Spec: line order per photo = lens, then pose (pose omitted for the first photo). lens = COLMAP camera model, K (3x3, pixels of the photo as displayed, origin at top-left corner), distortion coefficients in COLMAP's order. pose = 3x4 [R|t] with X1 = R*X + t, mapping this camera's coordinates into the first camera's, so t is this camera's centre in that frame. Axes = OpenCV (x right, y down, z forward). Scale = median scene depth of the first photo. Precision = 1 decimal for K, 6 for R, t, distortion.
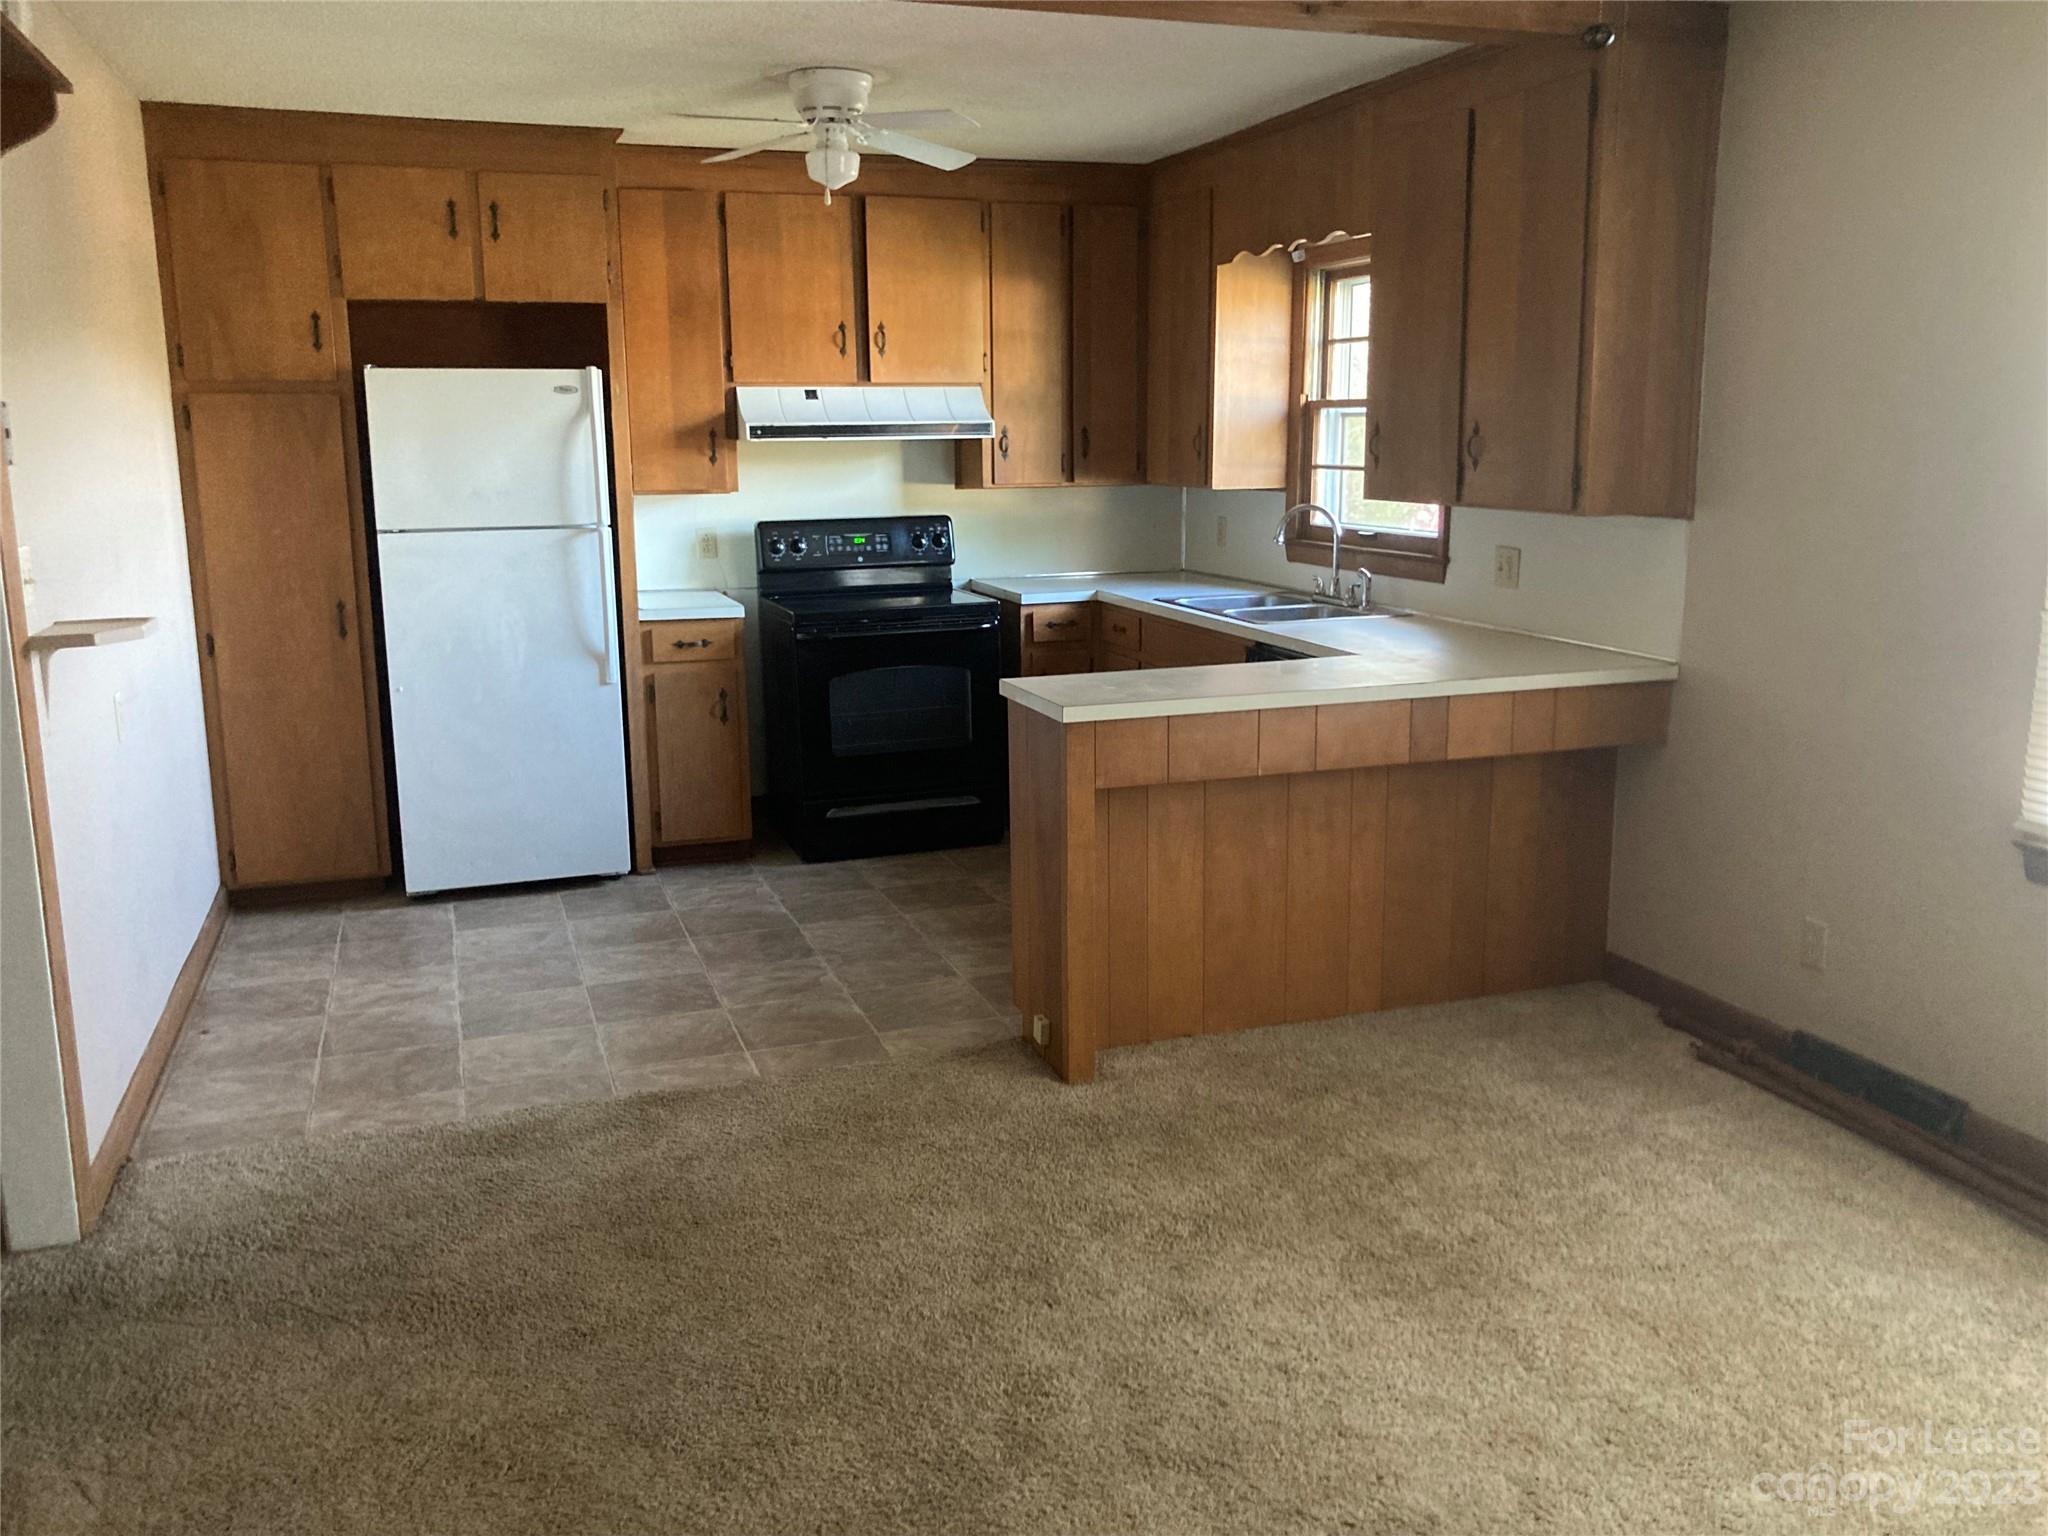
lens RADIAL K [[1685.8, 0, 1022.6], [0, 1685.8, 766.2], [0, 0, 1]] dist [0.005223, 0.002536]
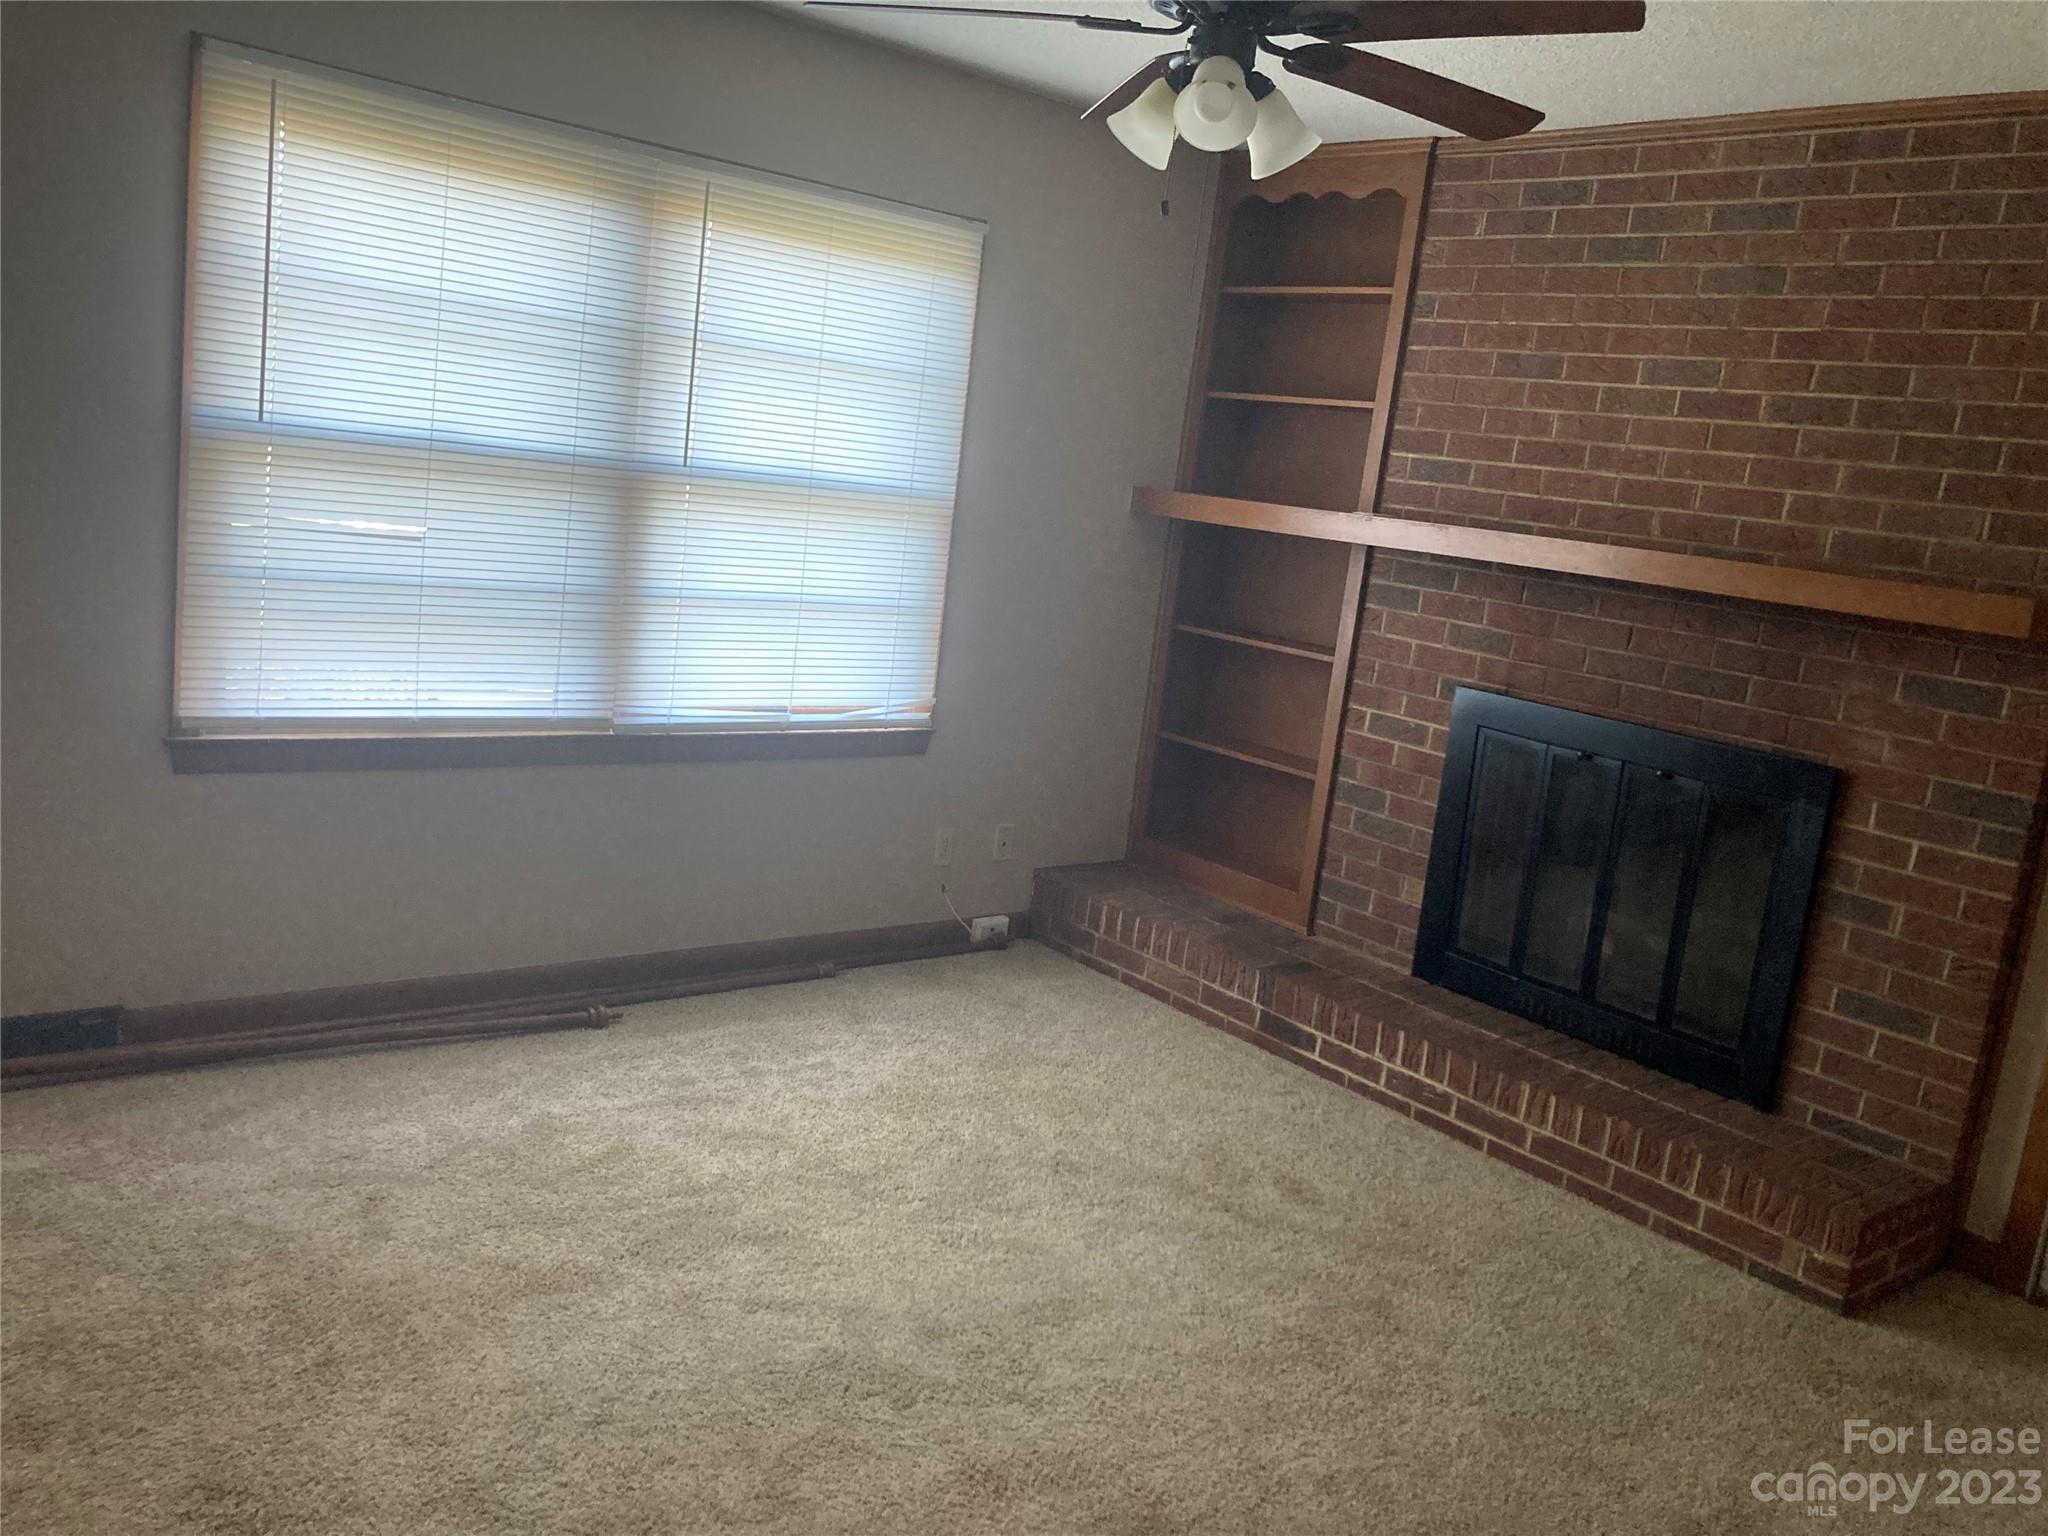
lens RADIAL K [[1685.8, 0, 1023.0], [0, 1685.8, 766.9], [0, 0, 1]] dist [0.005223, 0.002536]
pose [[-0.351883, -0.196008, 0.915292, -0.603616], [0.074099, 0.968928, 0.235981, -0.158520], [-0.933106, 0.150860, -0.326425, 0.904329]]
